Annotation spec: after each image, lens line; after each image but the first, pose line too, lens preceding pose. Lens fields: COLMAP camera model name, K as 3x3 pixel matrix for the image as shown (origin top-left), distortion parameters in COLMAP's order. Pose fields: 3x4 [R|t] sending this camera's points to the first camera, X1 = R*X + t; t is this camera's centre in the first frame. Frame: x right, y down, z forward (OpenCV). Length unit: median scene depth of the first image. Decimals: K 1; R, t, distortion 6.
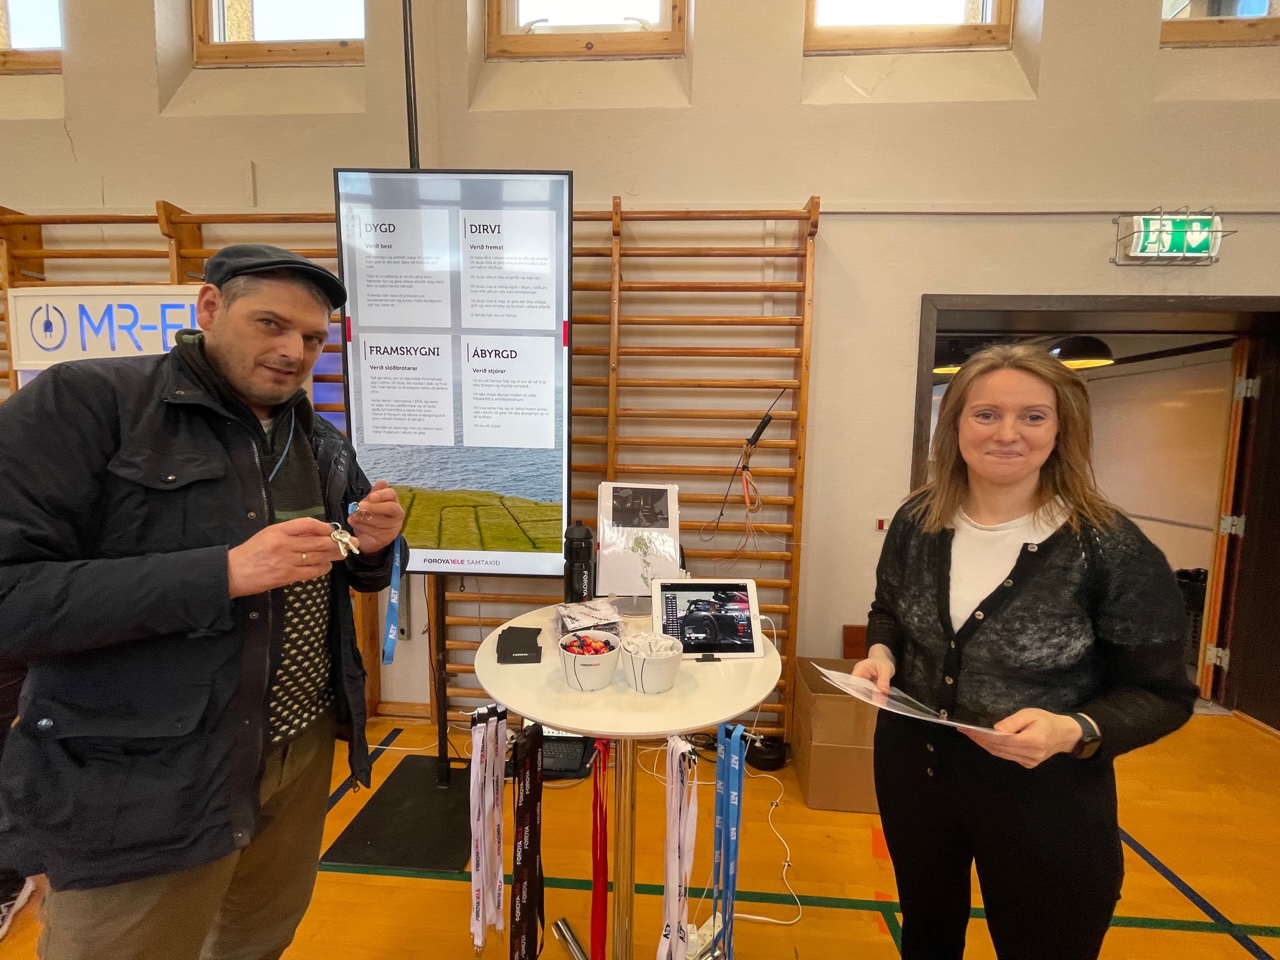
lens RADIAL K [[526.7, 0, 646.8], [0, 526.7, 485.6], [0, 0, 1]] dist [0.002745, -0.001261]
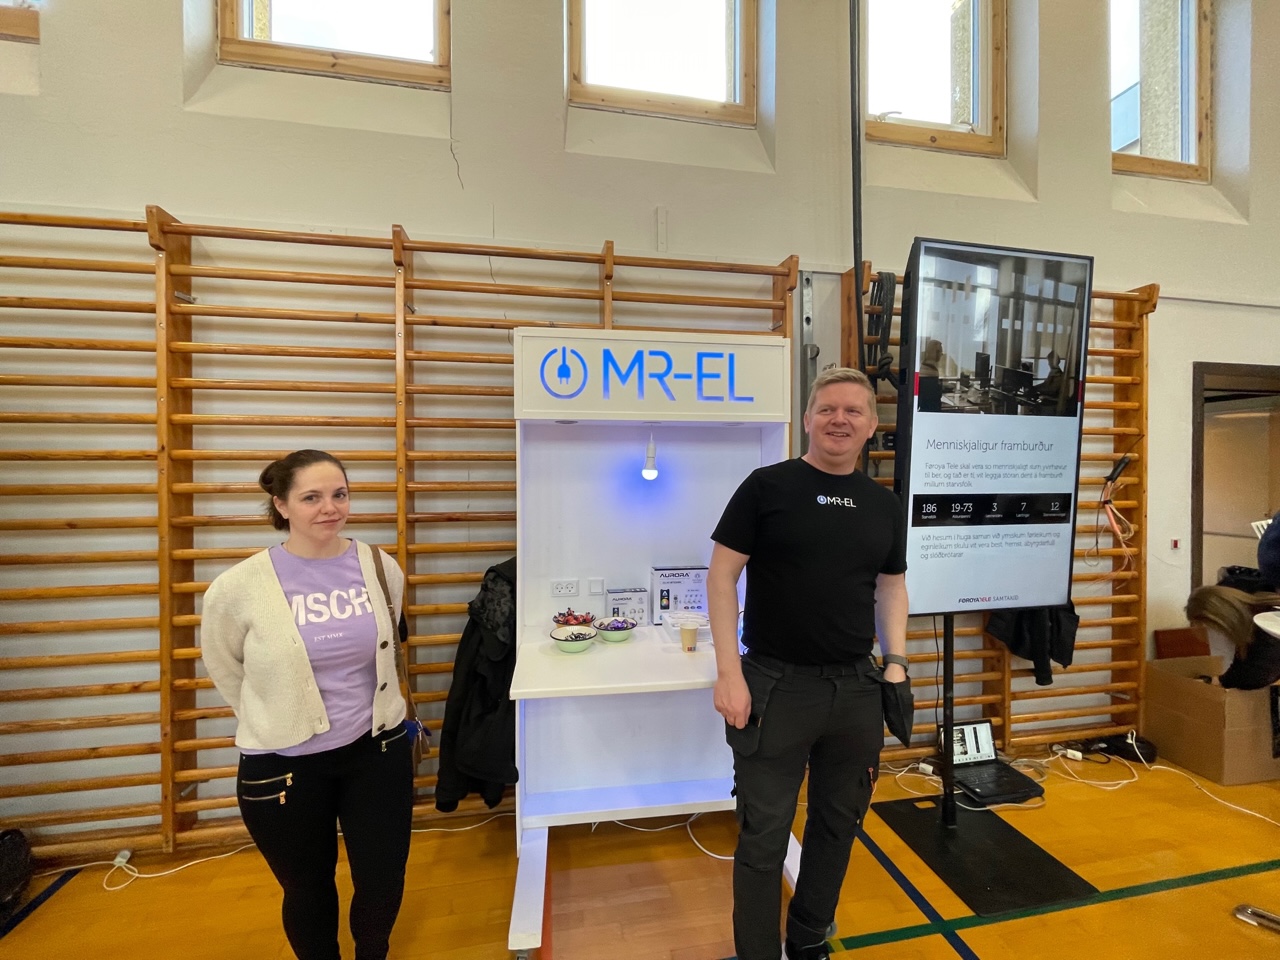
lens RADIAL K [[526.7, 0, 659.1], [0, 526.7, 487.6], [0, 0, 1]] dist [0.002745, -0.001261]
pose [[0.969773, -0.028747, 0.242310, -0.994269], [0.043815, 0.997411, -0.057025, -0.037068], [-0.240044, 0.065918, 0.968521, 0.080643]]
